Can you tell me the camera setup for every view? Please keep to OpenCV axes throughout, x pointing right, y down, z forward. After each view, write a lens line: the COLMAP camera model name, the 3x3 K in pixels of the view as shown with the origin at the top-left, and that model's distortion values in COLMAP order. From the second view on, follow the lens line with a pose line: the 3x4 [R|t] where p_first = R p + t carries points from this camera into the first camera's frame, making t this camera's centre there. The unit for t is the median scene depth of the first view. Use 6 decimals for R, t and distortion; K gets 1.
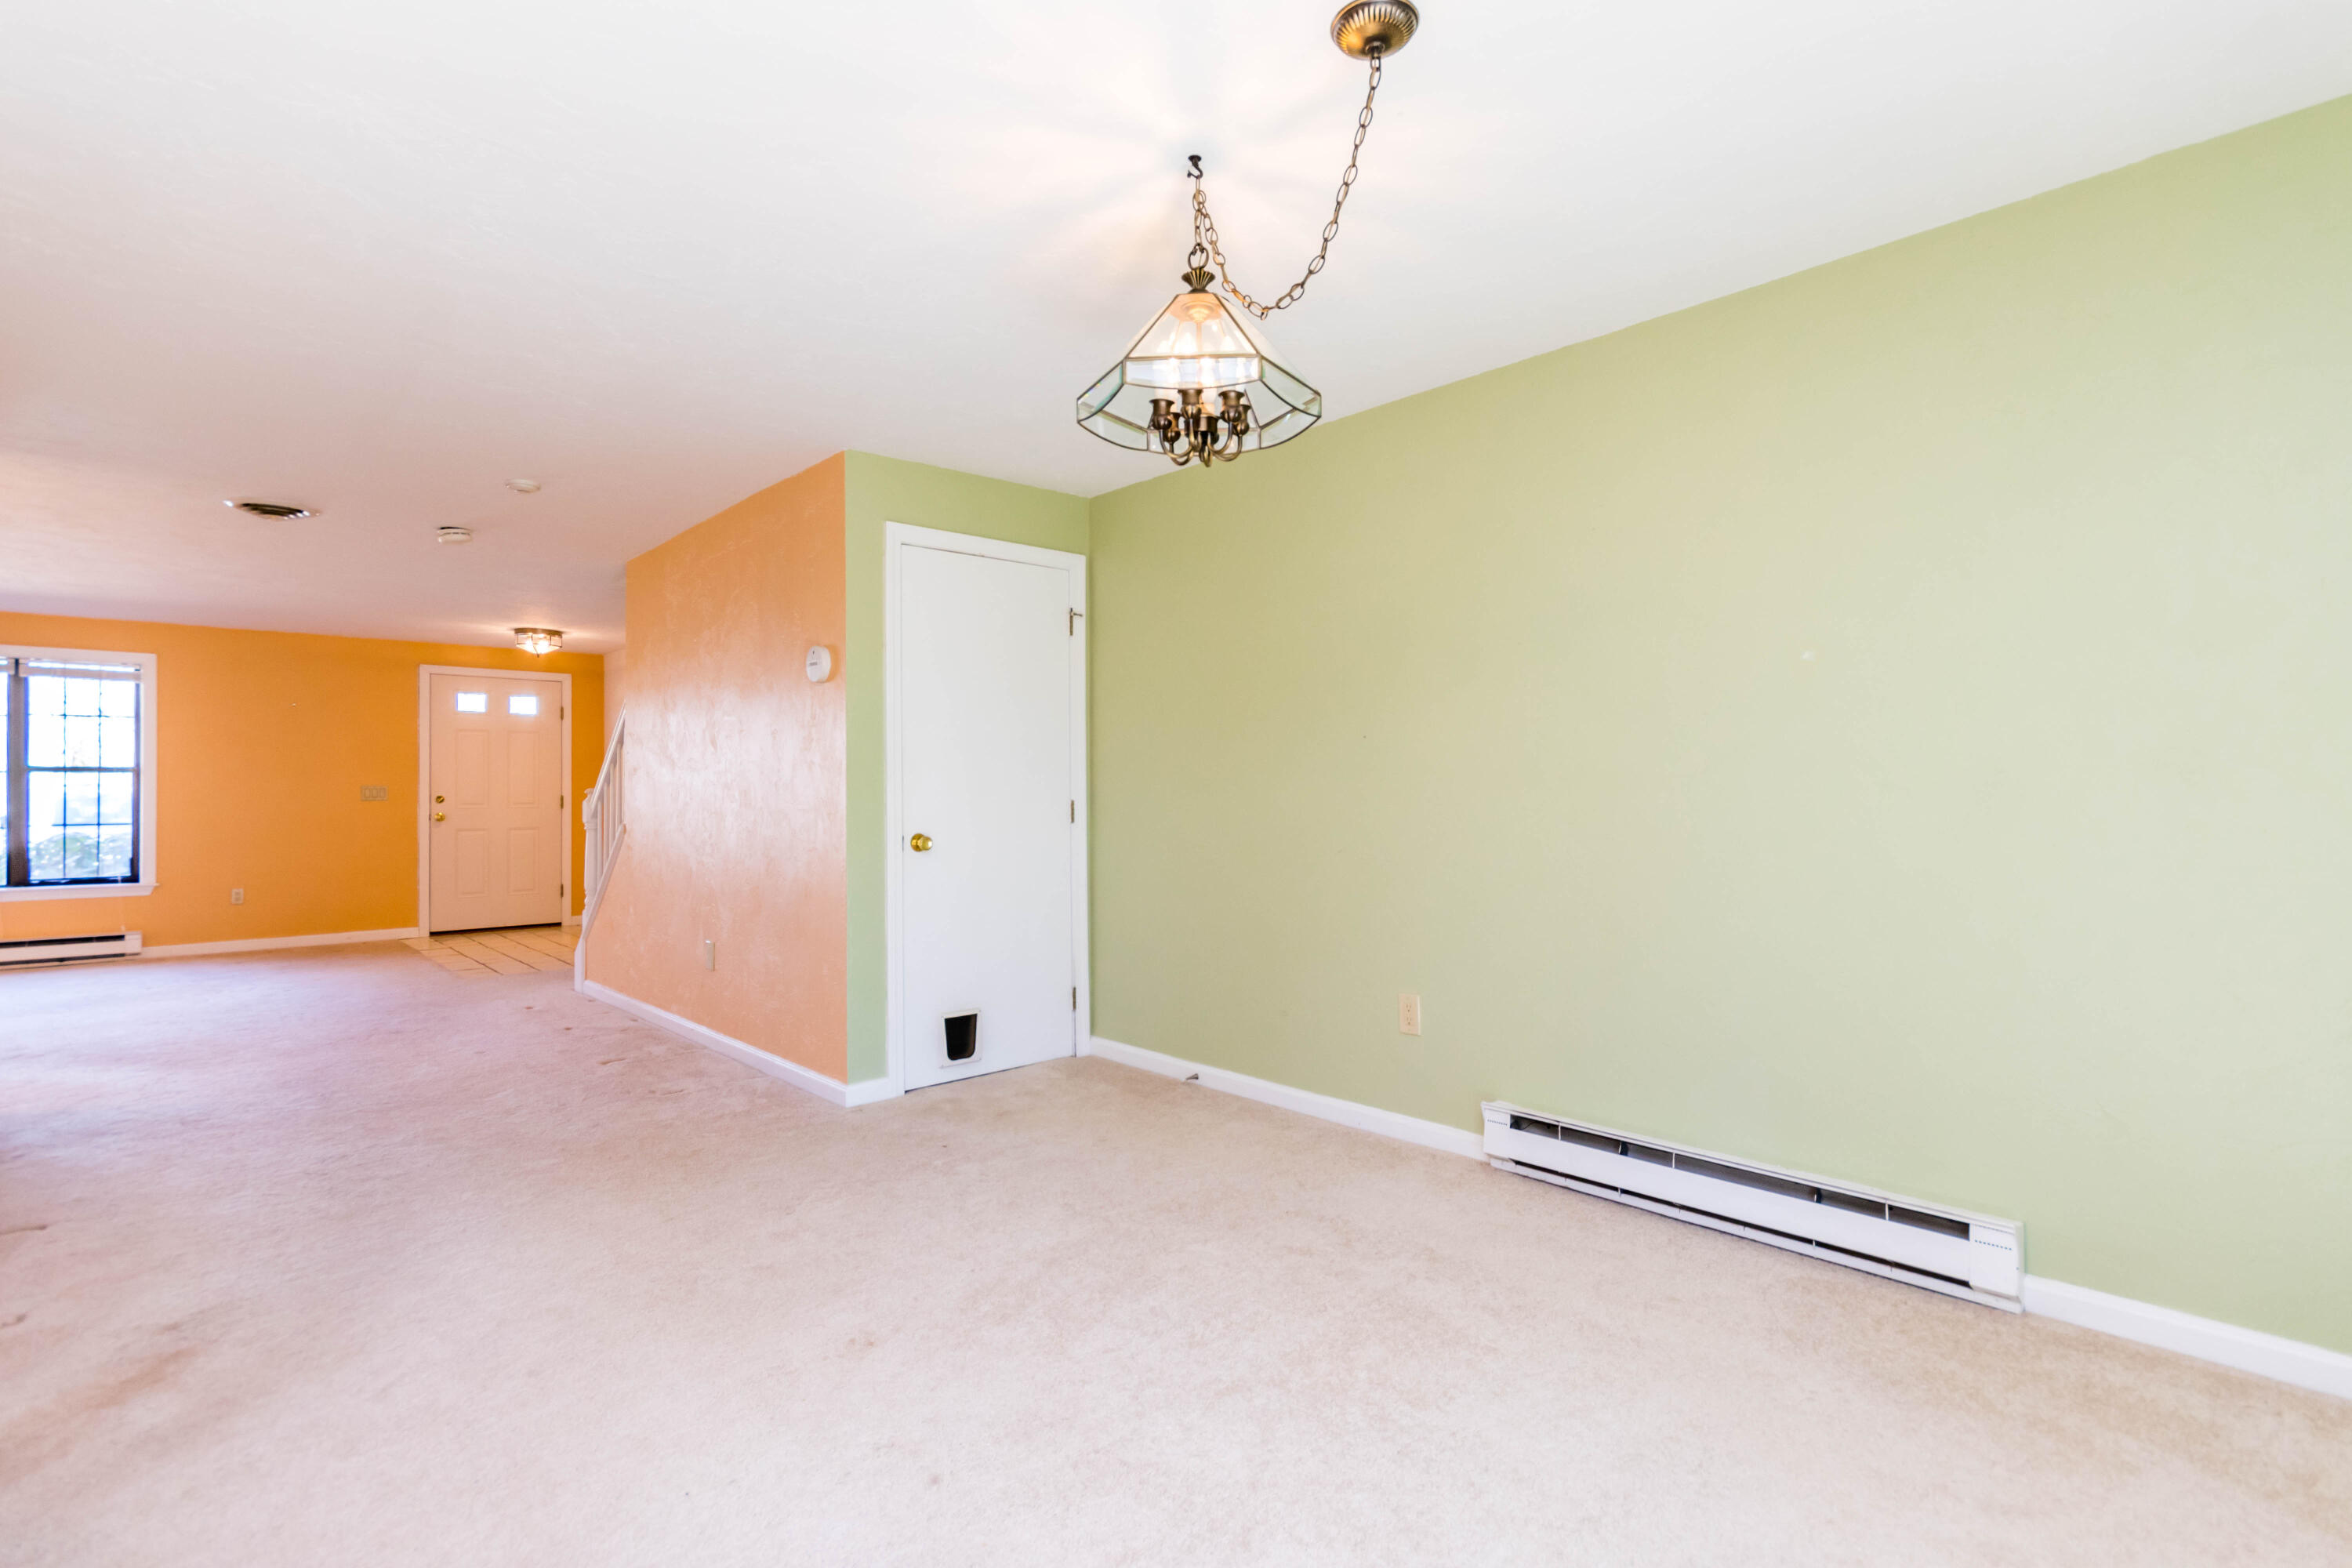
lens RADIAL K [[1104.4, 0, 1178.7], [0, 1104.4, 779.4], [0, 0, 1]] dist [-0.001853, -0.000672]
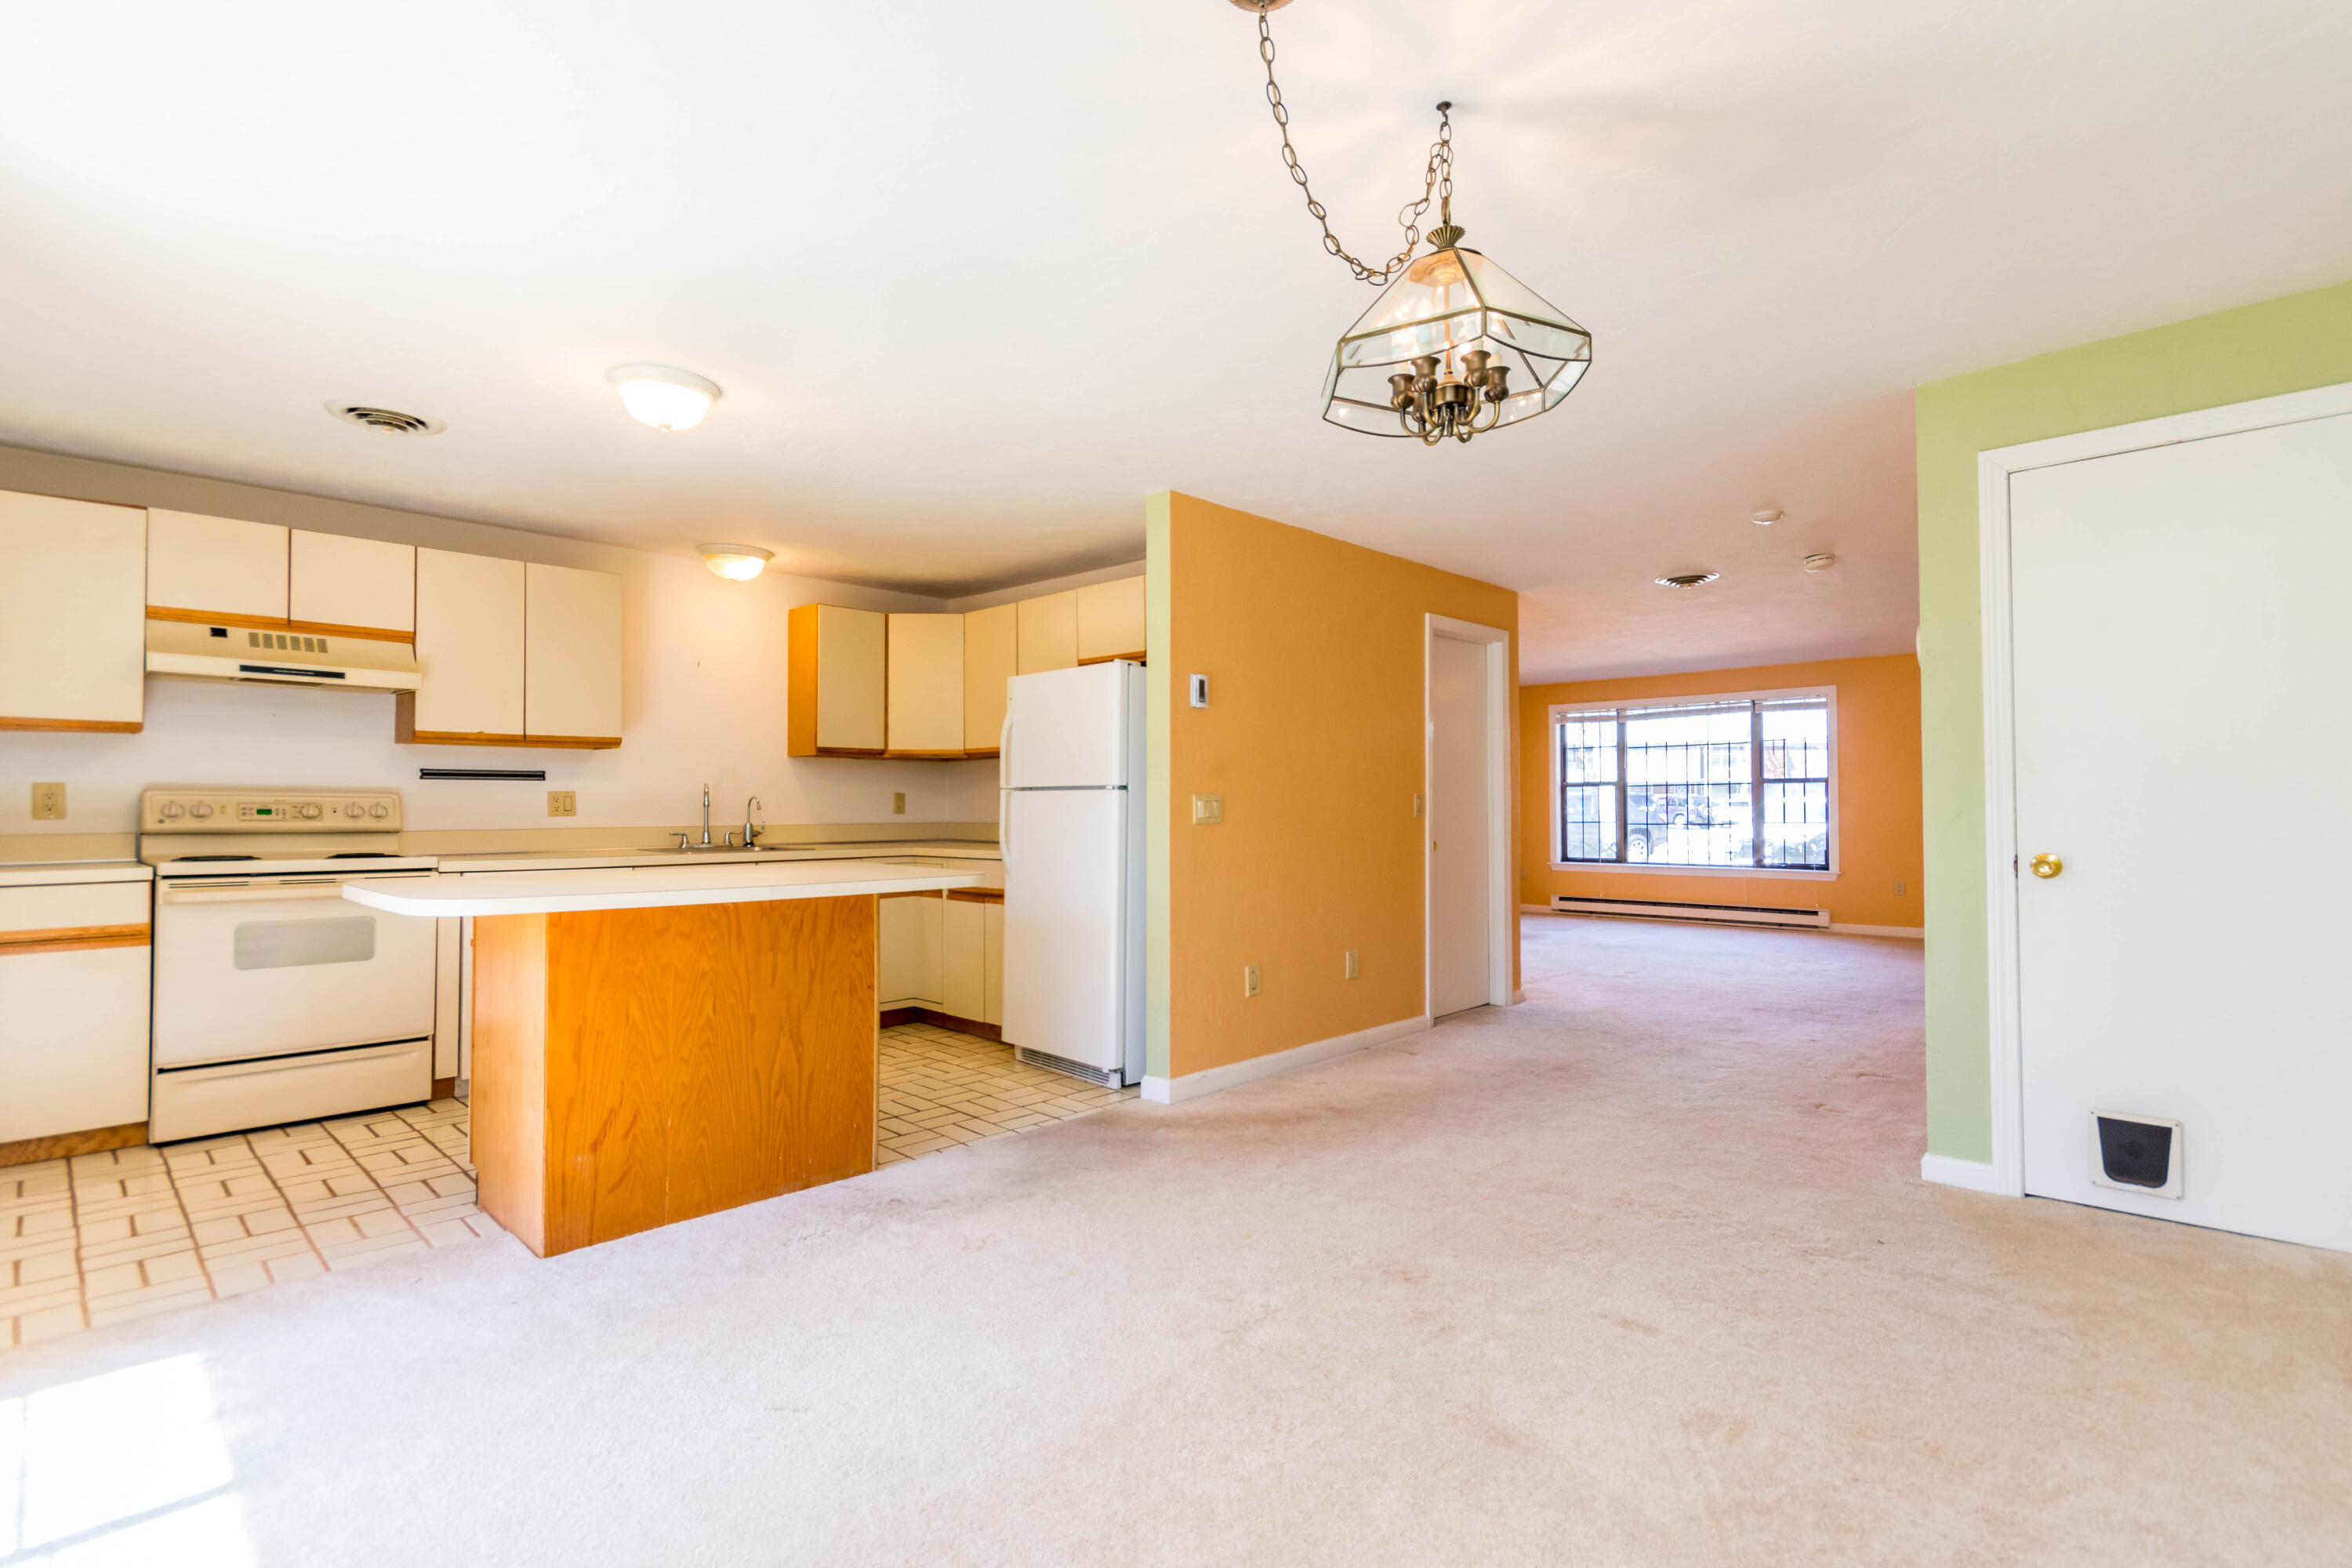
lens RADIAL K [[1091.9, 0, 1176.0], [0, 1091.9, 784.0], [0, 0, 1]] dist [0.000227, -0.000390]
pose [[0.060330, -0.015942, -0.998051, 0.372746], [0.018829, 0.999713, -0.014831, 0.001196], [0.998001, -0.017897, 0.060613, 0.300627]]
